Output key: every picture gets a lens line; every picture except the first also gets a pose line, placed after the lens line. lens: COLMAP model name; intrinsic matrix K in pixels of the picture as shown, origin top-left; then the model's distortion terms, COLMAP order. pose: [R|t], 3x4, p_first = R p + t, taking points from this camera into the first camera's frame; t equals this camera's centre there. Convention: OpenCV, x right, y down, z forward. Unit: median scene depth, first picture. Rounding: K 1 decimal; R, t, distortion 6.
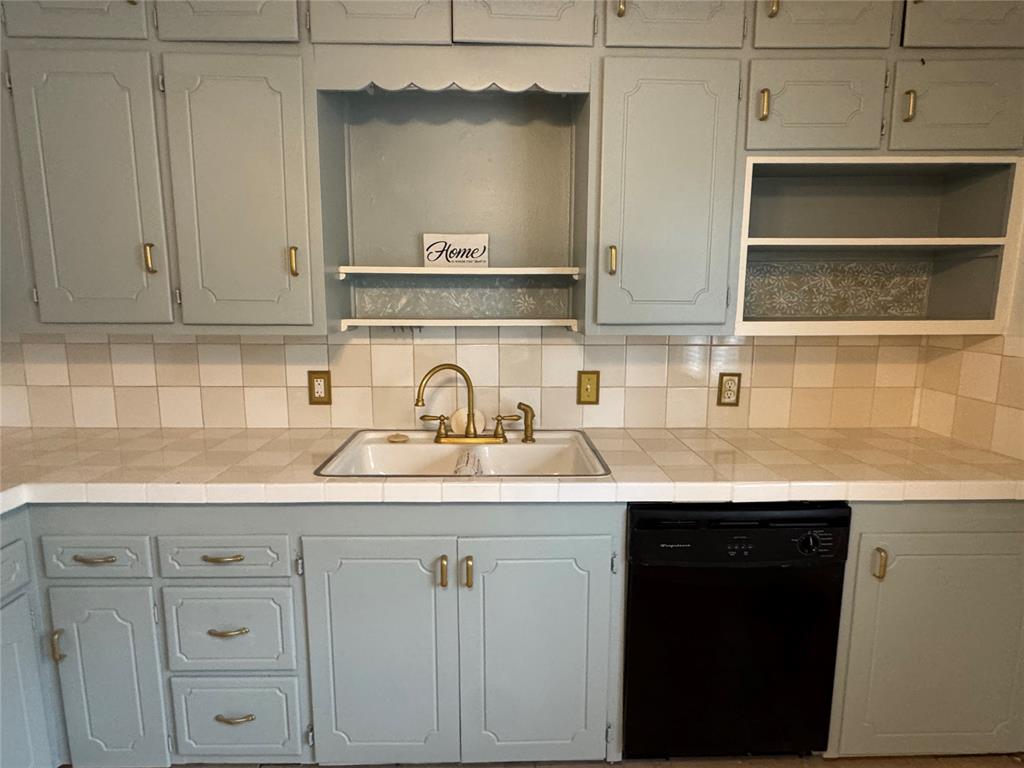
lens RADIAL K [[567.5, 0, 508.3], [0, 567.5, 384.7], [0, 0, 1]] dist [0.000485, -0.000372]
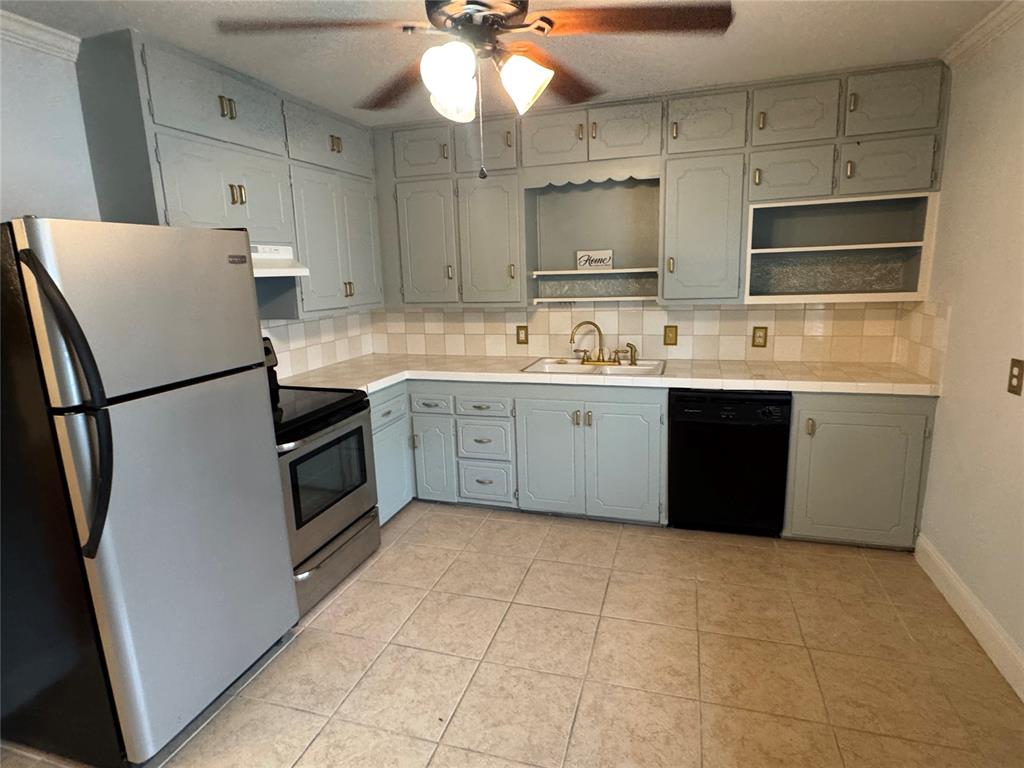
lens RADIAL K [[567.5, 0, 508.3], [0, 567.5, 384.7], [0, 0, 1]] dist [0.000485, -0.000372]
pose [[0.945297, 0.031033, -0.324733, 0.257403], [-0.014949, 0.998540, 0.051908, 0.077898], [0.325869, -0.044214, 0.944380, -0.858309]]
